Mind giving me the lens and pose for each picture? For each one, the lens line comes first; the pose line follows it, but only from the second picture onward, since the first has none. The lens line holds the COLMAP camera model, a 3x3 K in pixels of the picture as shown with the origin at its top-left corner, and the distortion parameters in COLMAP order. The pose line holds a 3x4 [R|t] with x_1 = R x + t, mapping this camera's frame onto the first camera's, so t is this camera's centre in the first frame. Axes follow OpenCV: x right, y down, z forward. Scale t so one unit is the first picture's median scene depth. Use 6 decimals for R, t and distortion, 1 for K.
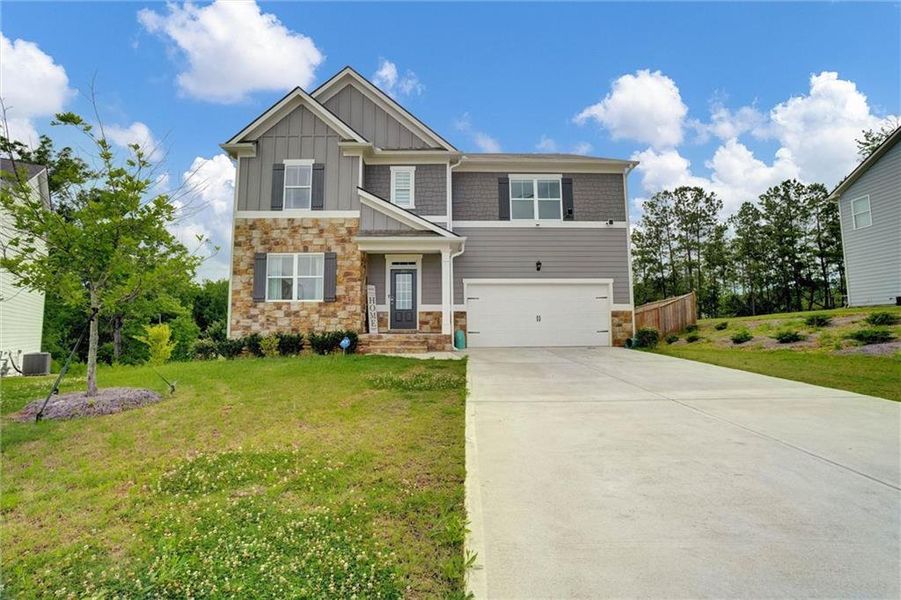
lens RADIAL K [[395.6, 0, 433.5], [0, 395.6, 299.0], [0, 0, 1]] dist [-0.046843, 0.019716]
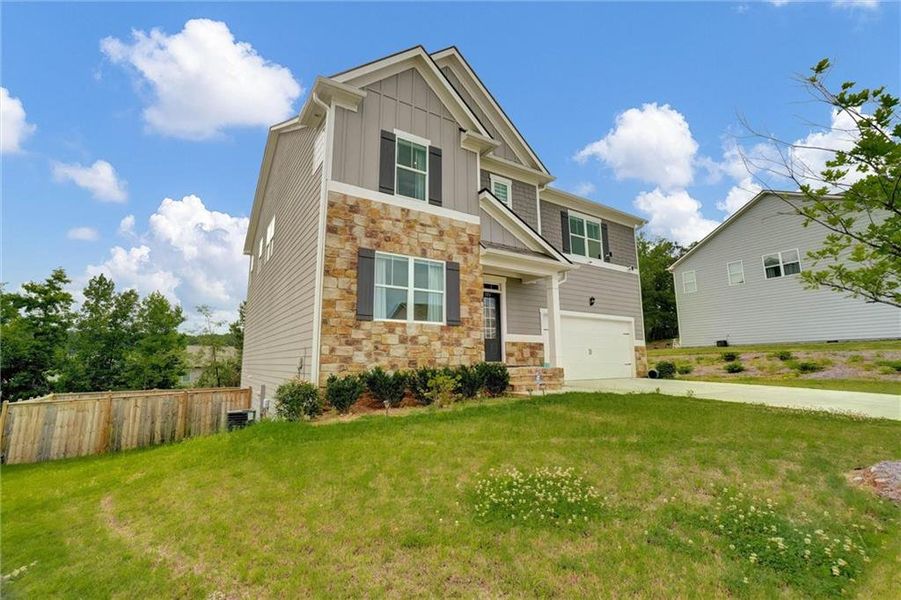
lens RADIAL K [[395.6, 0, 433.5], [0, 395.6, 299.0], [0, 0, 1]] dist [-0.046843, 0.019716]
pose [[0.855770, 0.086125, 0.510137, -0.680412], [-0.045335, 0.994737, -0.091888, 0.027505], [-0.515366, 0.055508, 0.855170, 0.355327]]
